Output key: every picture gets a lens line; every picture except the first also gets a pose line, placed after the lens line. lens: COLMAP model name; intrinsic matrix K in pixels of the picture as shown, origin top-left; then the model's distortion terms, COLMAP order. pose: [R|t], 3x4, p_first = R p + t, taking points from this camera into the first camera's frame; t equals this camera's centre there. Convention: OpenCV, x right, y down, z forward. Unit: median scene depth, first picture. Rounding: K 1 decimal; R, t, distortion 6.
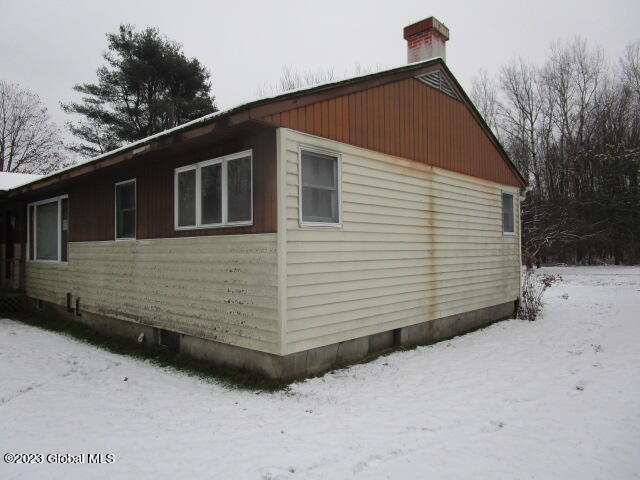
lens RADIAL K [[455.7, 0, 320.0], [0, 455.7, 240.0], [0, 0, 1]] dist [-0.036072, 0.024647]
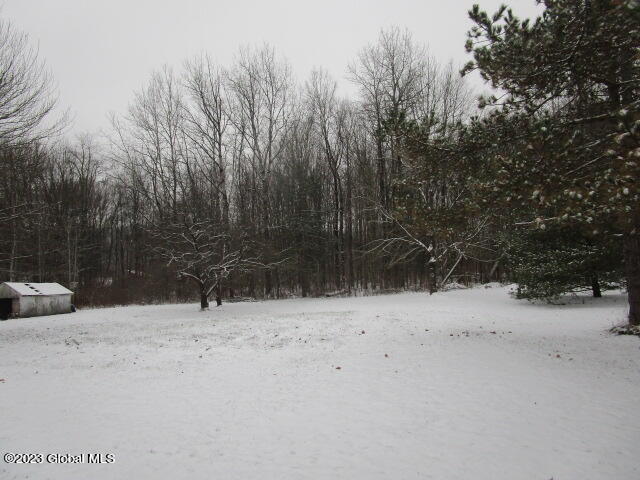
lens RADIAL K [[455.7, 0, 320.0], [0, 455.7, 240.0], [0, 0, 1]] dist [-0.036072, 0.024647]
pose [[0.816679, 0.031296, 0.576243, 0.178331], [0.010426, 0.997565, -0.068954, 0.005295], [-0.576998, 0.062321, 0.814365, 0.266049]]
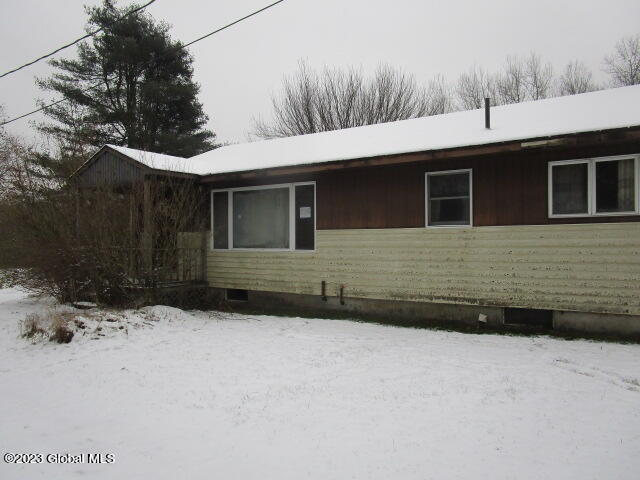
lens RADIAL K [[455.7, 0, 320.0], [0, 455.7, 240.0], [0, 0, 1]] dist [-0.036072, 0.024647]
pose [[0.979690, 0.004134, 0.200476, -0.195452], [-0.006513, 0.999916, 0.011205, 0.004211], [-0.200412, -0.012283, 0.979635, 0.006446]]
